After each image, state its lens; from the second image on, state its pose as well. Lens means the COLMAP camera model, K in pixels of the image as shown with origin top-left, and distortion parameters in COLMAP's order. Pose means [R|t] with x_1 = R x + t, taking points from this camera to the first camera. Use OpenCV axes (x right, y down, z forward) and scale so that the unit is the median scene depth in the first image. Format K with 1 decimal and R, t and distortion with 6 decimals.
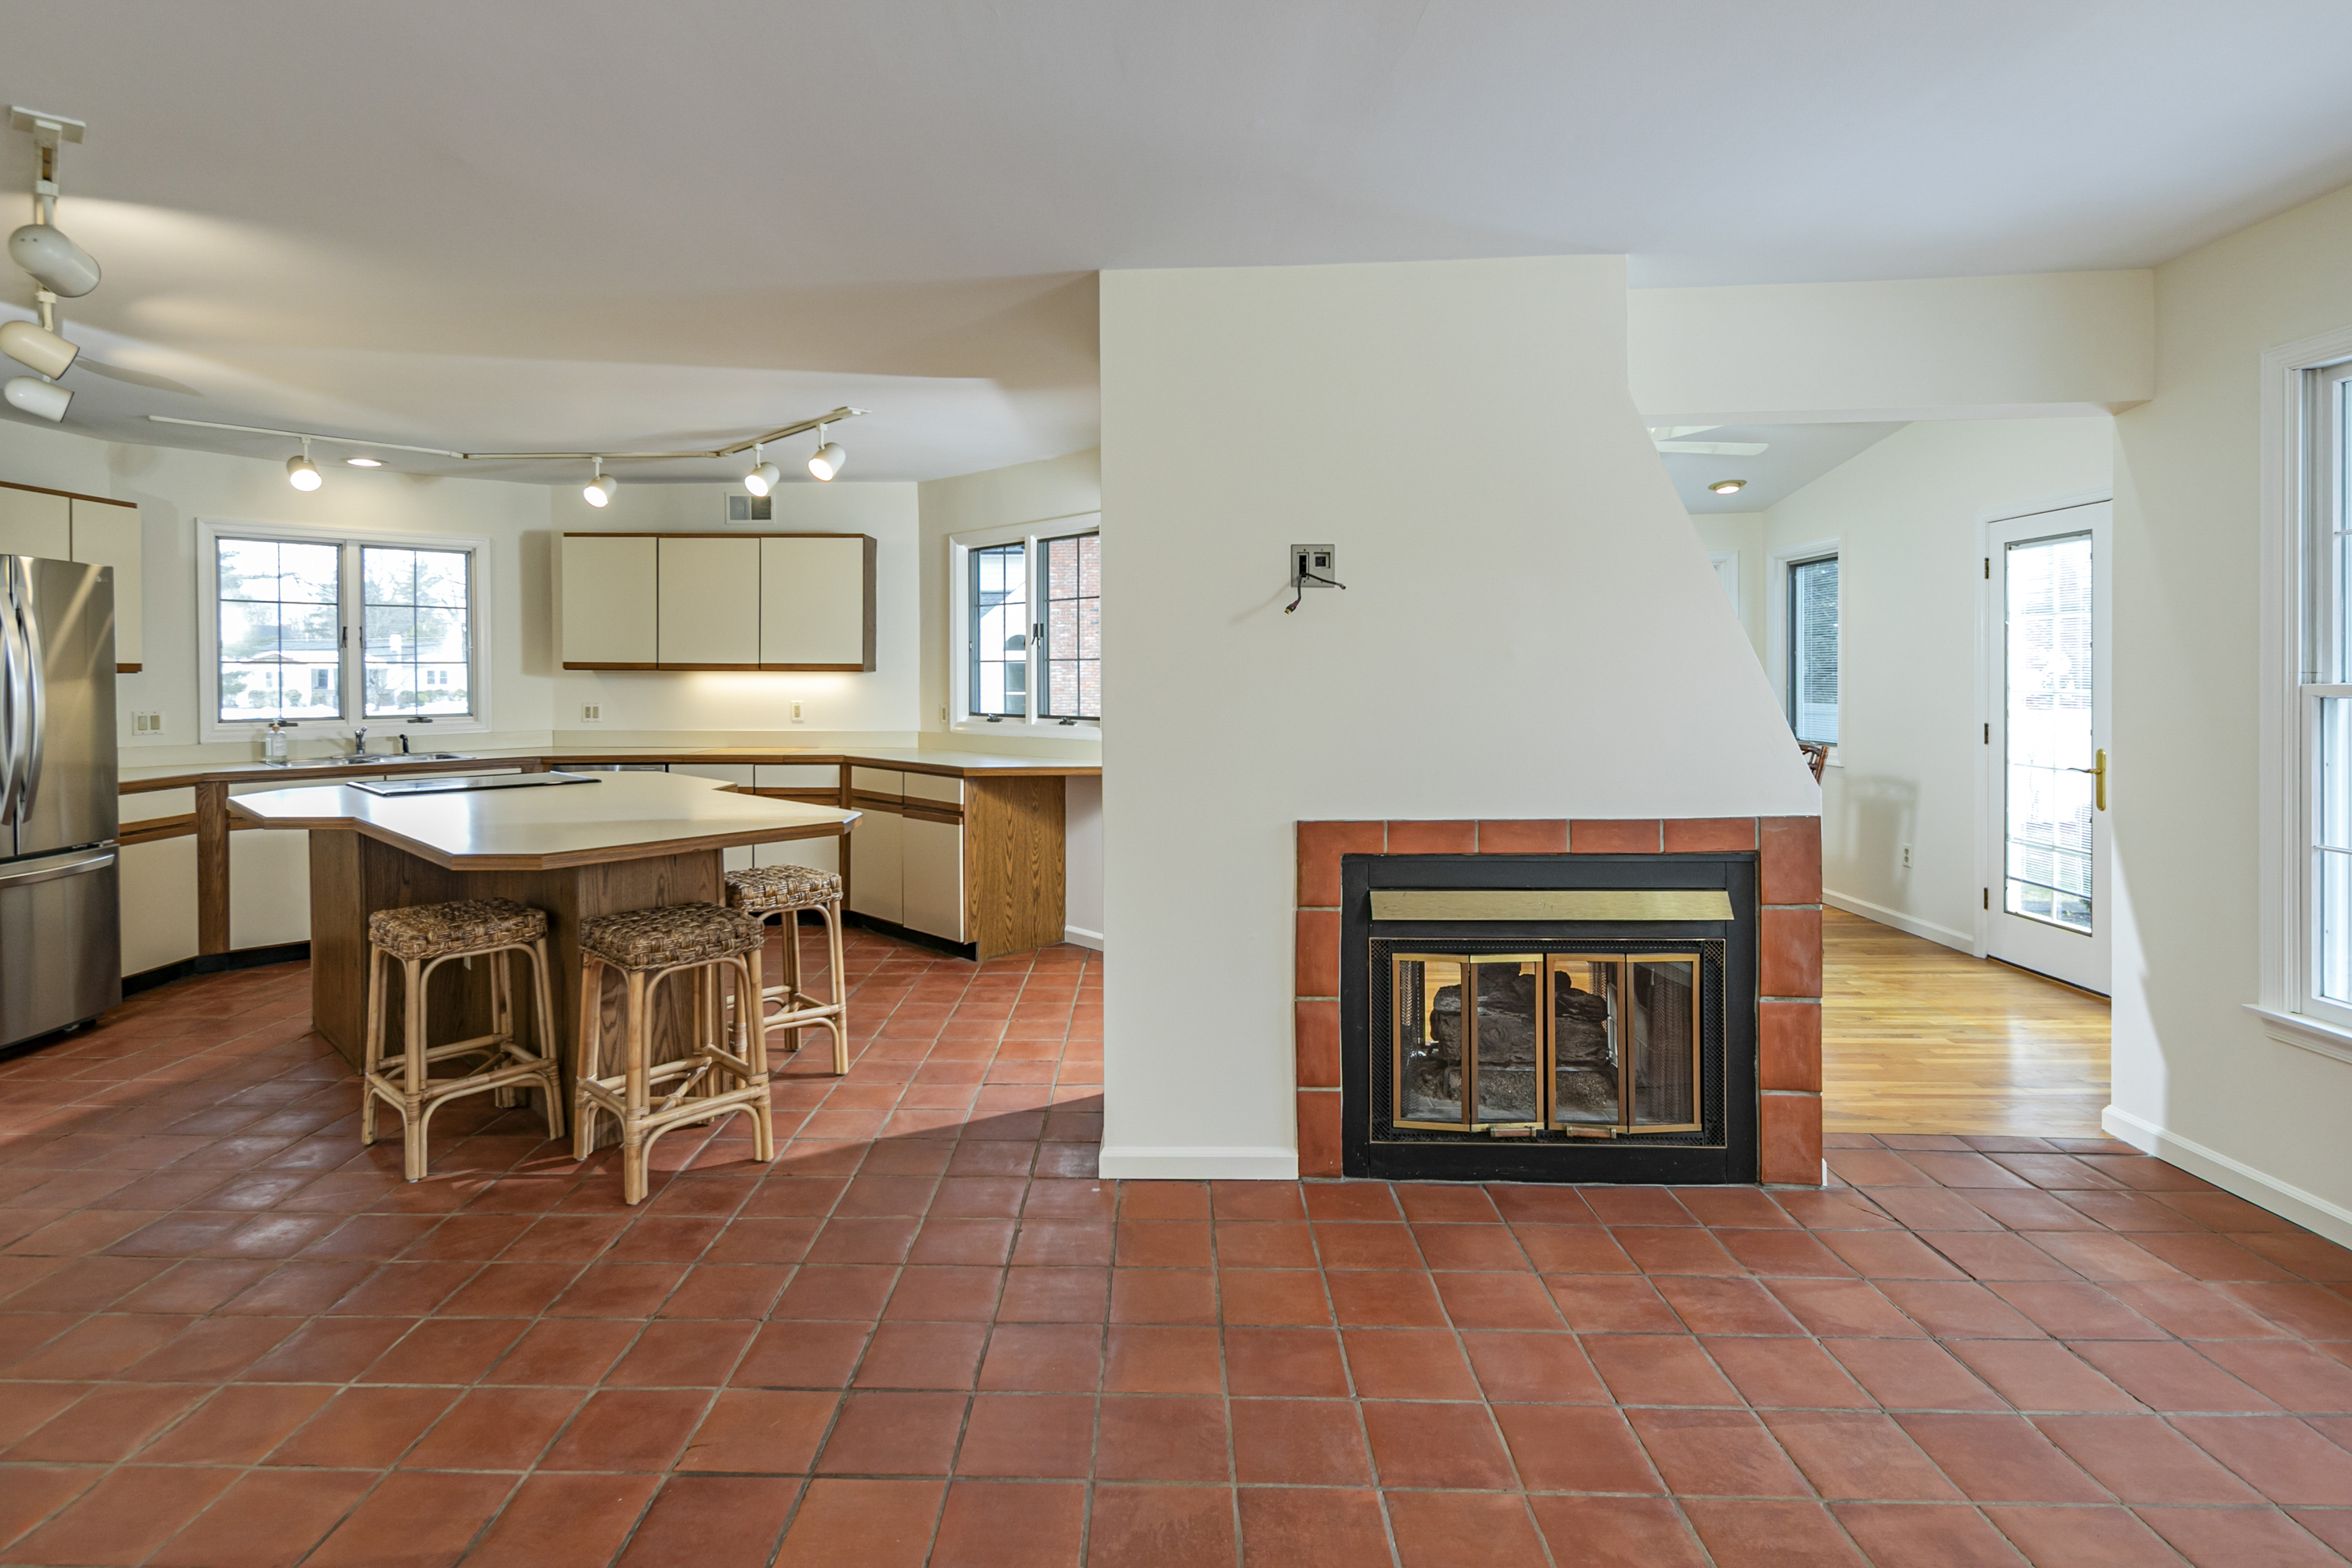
lens RADIAL K [[1154.2, 0, 1148.9], [0, 1154.2, 691.2], [0, 0, 1]] dist [0.018994, -0.006550]
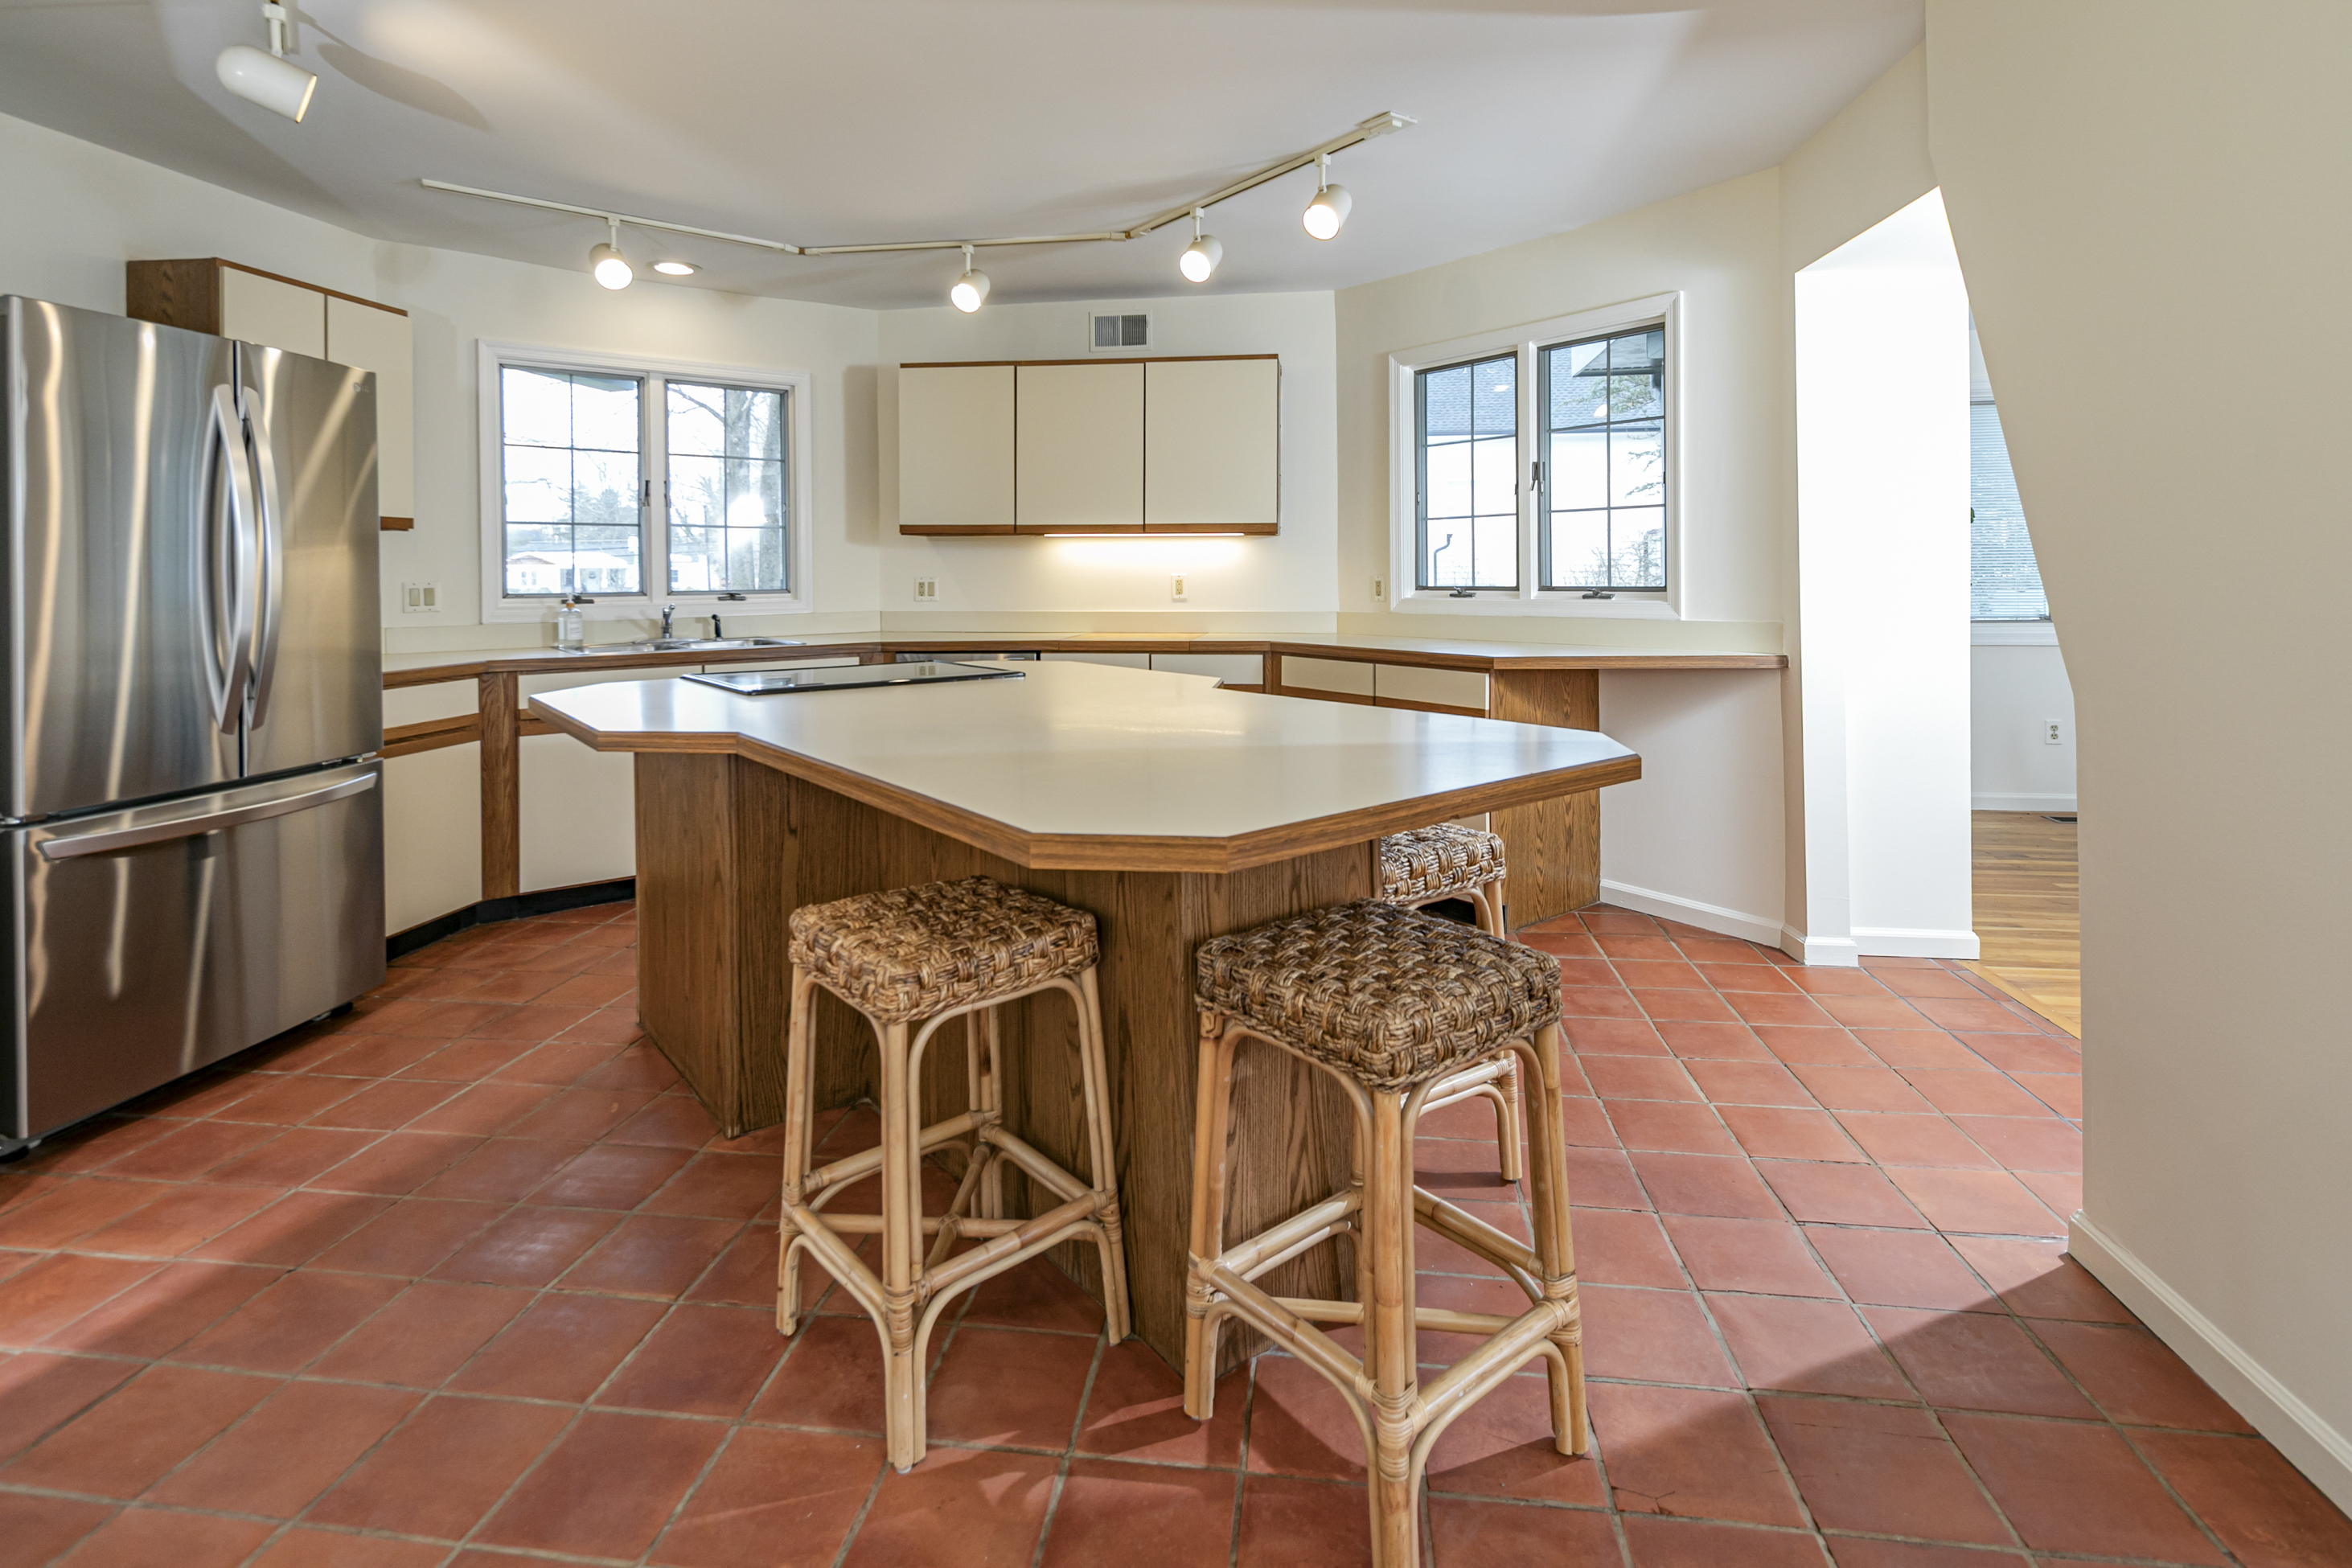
lens RADIAL K [[1154.2, 0, 1238.4], [0, 1154.2, 581.4], [0, 0, 1]] dist [0.018994, -0.006550]
pose [[0.995287, -0.003414, -0.096911, -0.253500], [0.003027, 0.999987, -0.004139, 0.023261], [0.096924, 0.003826, 0.995284, 0.296335]]
